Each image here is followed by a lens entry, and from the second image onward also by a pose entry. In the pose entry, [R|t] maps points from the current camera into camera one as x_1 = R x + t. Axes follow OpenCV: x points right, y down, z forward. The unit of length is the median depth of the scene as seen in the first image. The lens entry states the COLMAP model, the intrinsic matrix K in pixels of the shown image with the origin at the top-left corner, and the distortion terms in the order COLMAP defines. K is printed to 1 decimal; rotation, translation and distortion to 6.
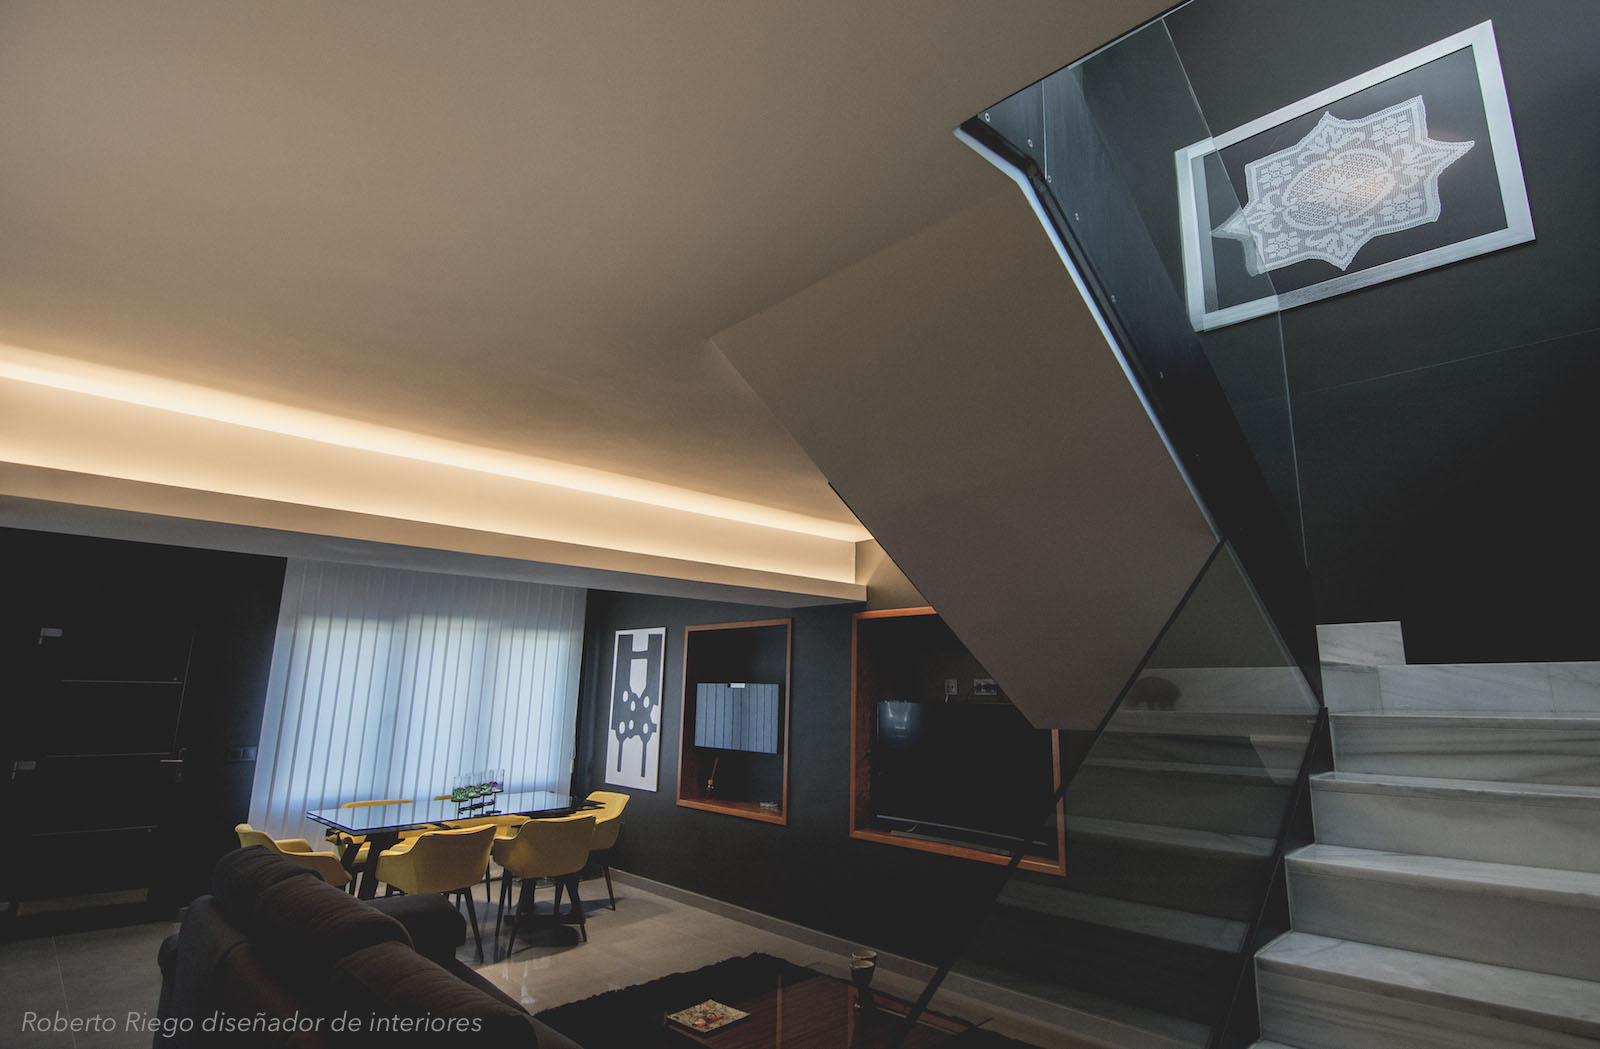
lens RADIAL K [[831.6, 0, 859.3], [0, 831.6, 499.5], [0, 0, 1]] dist [-0.000920, -0.012000]
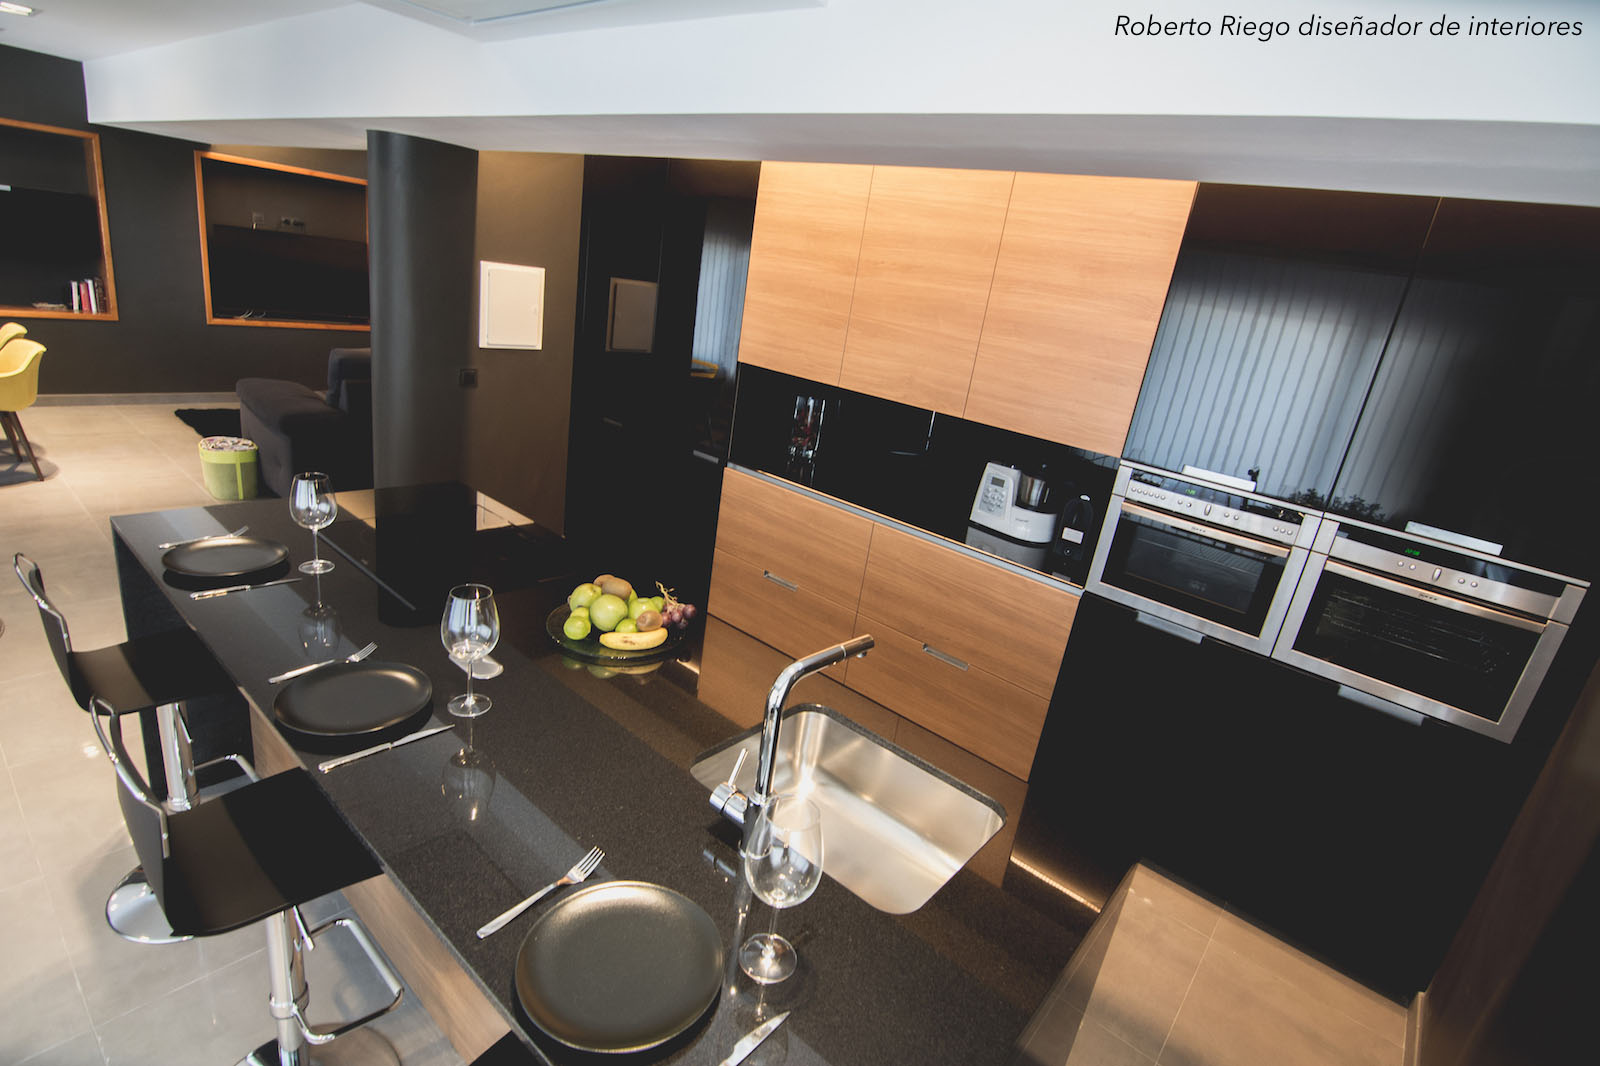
lens RADIAL K [[780.2, 0, 800.0], [0, 780.2, 533.0], [0, 0, 1]] dist [0.000039, -0.012375]
pose [[-0.074491, -0.331014, 0.940681, -1.124505], [-0.367764, 0.885930, 0.282625, -0.012144], [-0.926931, -0.324896, -0.187729, 0.169450]]
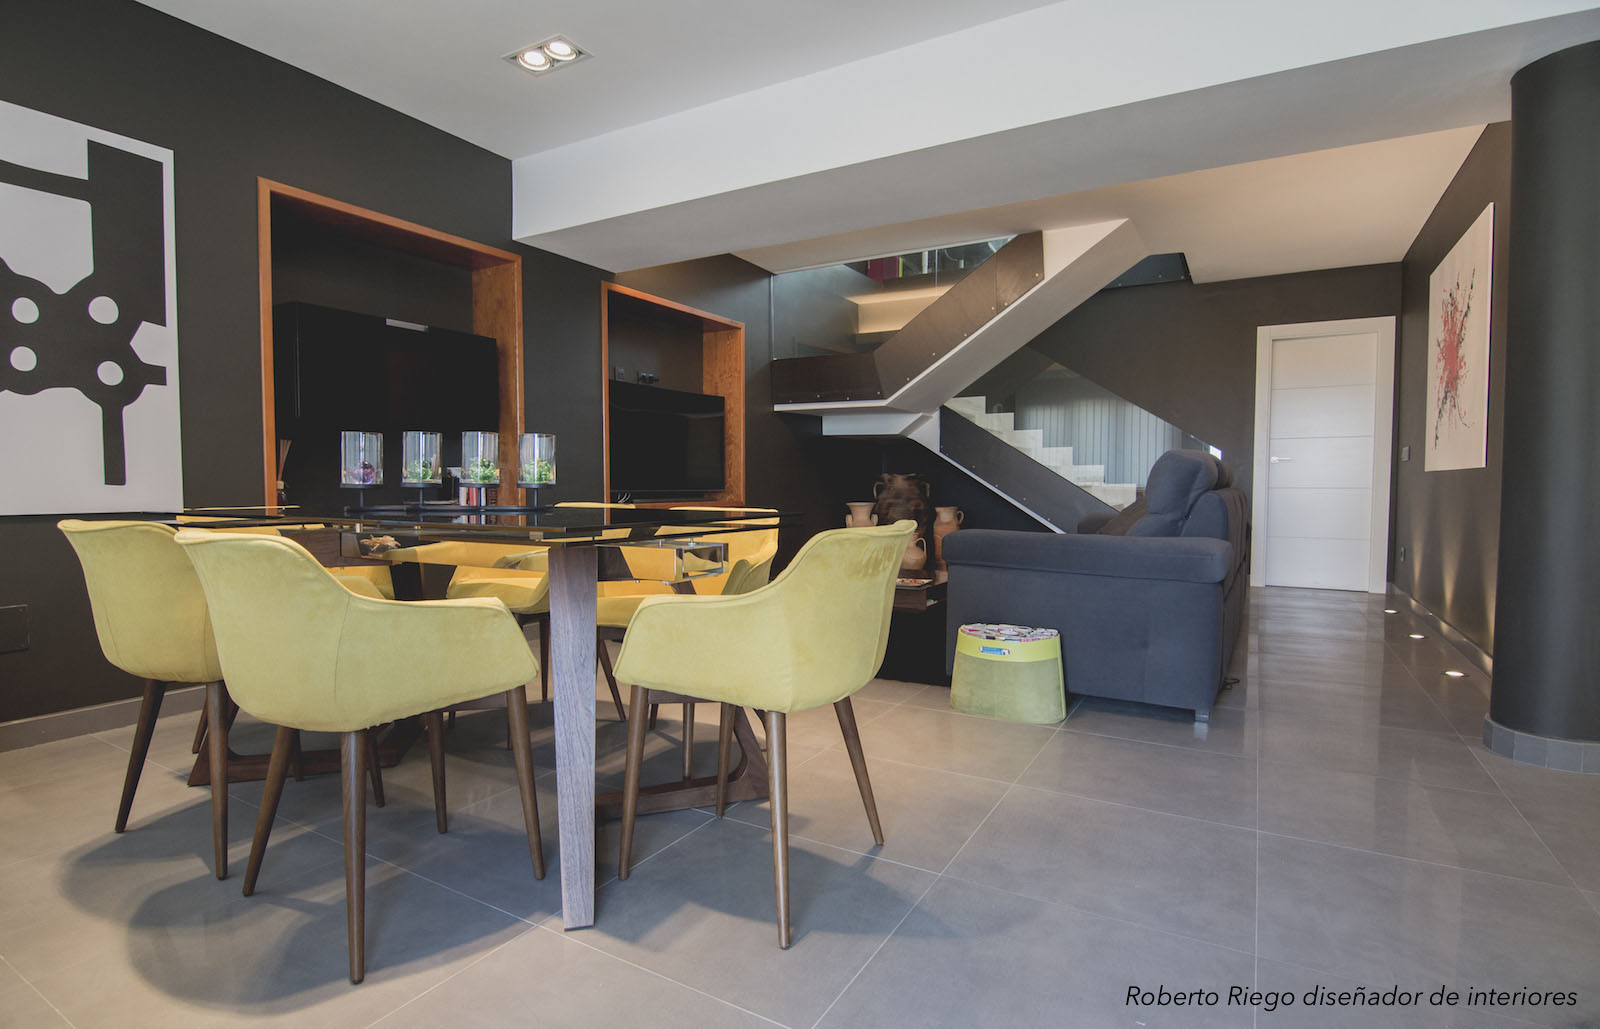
lens RADIAL K [[795.4, 0, 796.3], [0, 795.4, 522.9], [0, 0, 1]] dist [-0.022608, -0.001716]
pose [[-0.240732, -0.063266, 0.968528, -0.766934], [-0.222389, 0.974922, 0.008407, 0.286366], [-0.944770, -0.213366, -0.248764, 0.807365]]
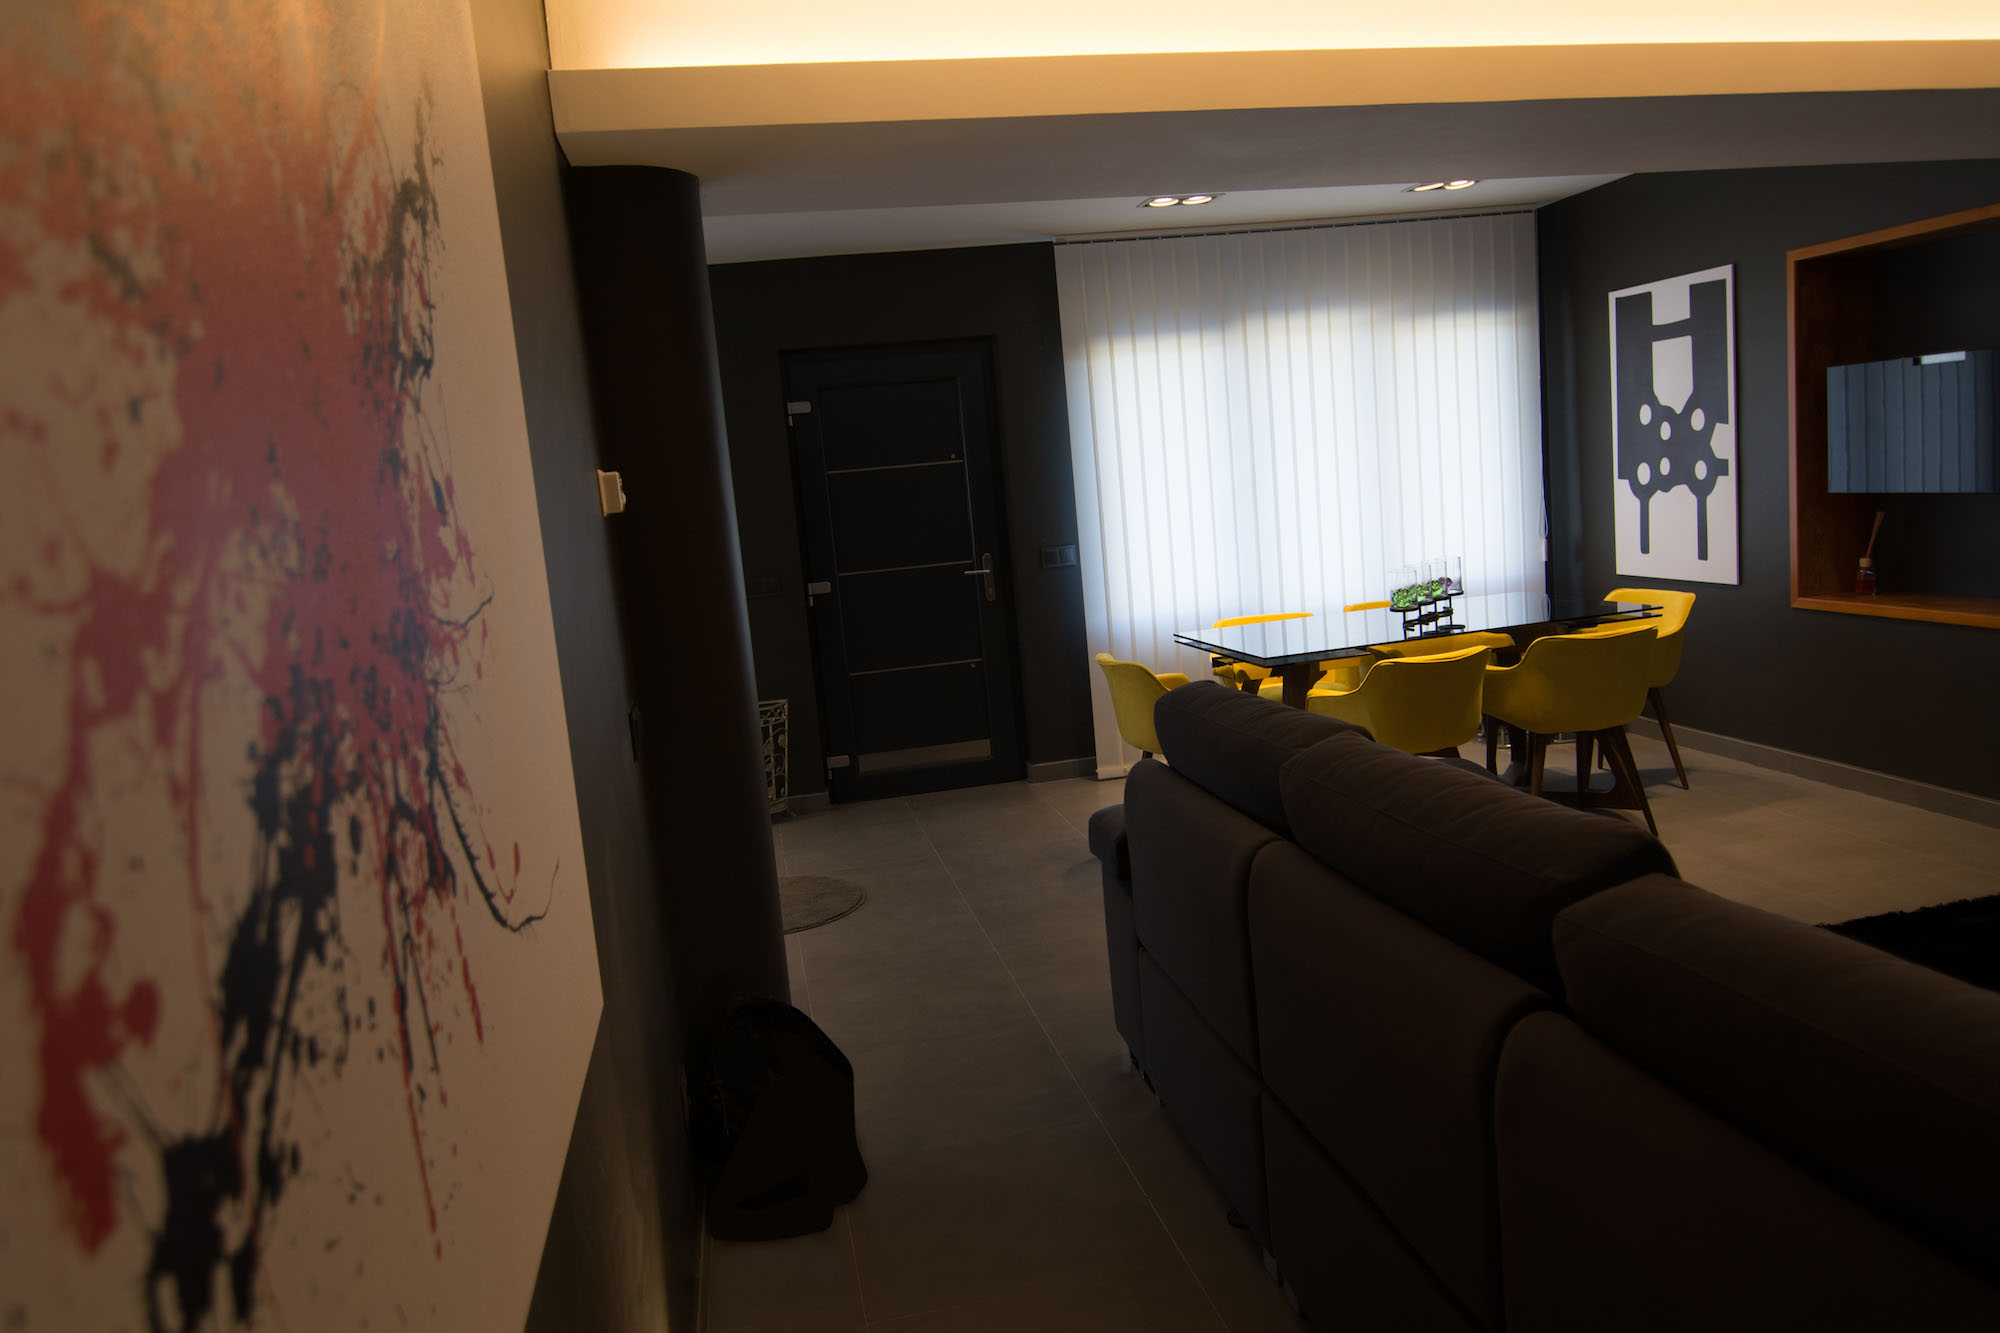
lens RADIAL K [[1379.9, 0, 1000.0], [0, 1379.9, 666.5], [0, 0, 1]] dist [0.003326, -0.003106]
pose [[0.820788, -0.003230, -0.571224, -0.133869], [0.217218, 0.926629, 0.306879, 0.034386], [0.528322, -0.375963, 0.761267, 0.082014]]
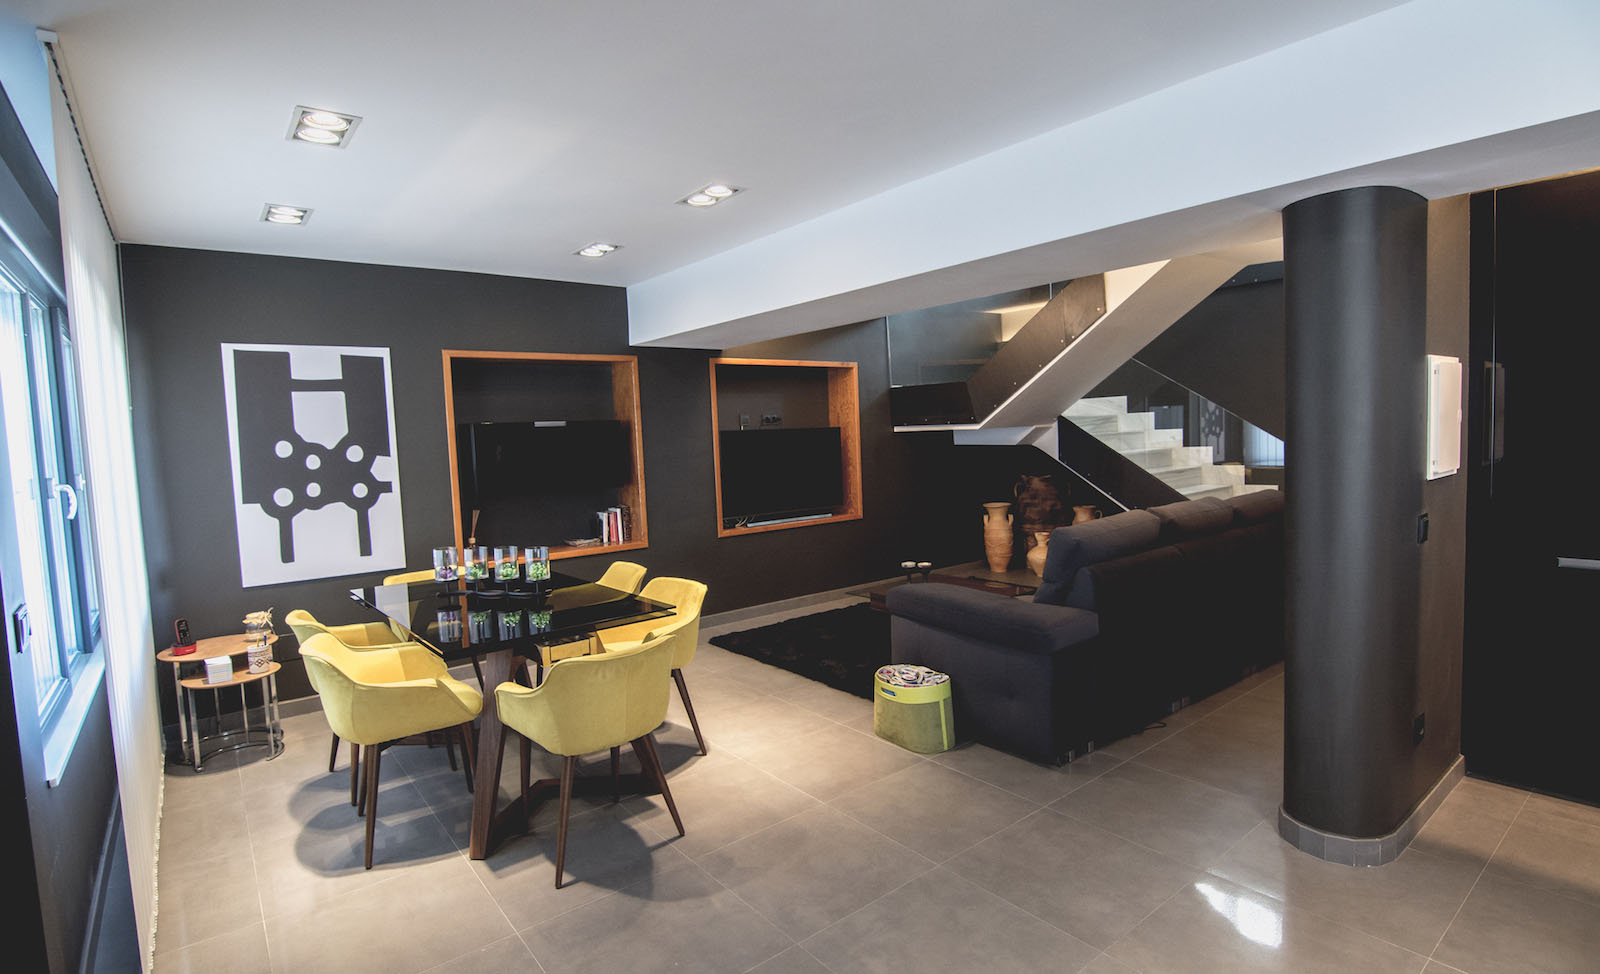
lens RADIAL K [[785.3, 0, 822.4], [0, 785.3, 485.7], [0, 0, 1]] dist [-0.021371, -0.000476]
pose [[0.106741, -0.085869, 0.990572, -0.916974], [-0.184765, 0.977198, 0.104619, 0.140649], [-0.976969, -0.194190, 0.088442, 0.602479]]
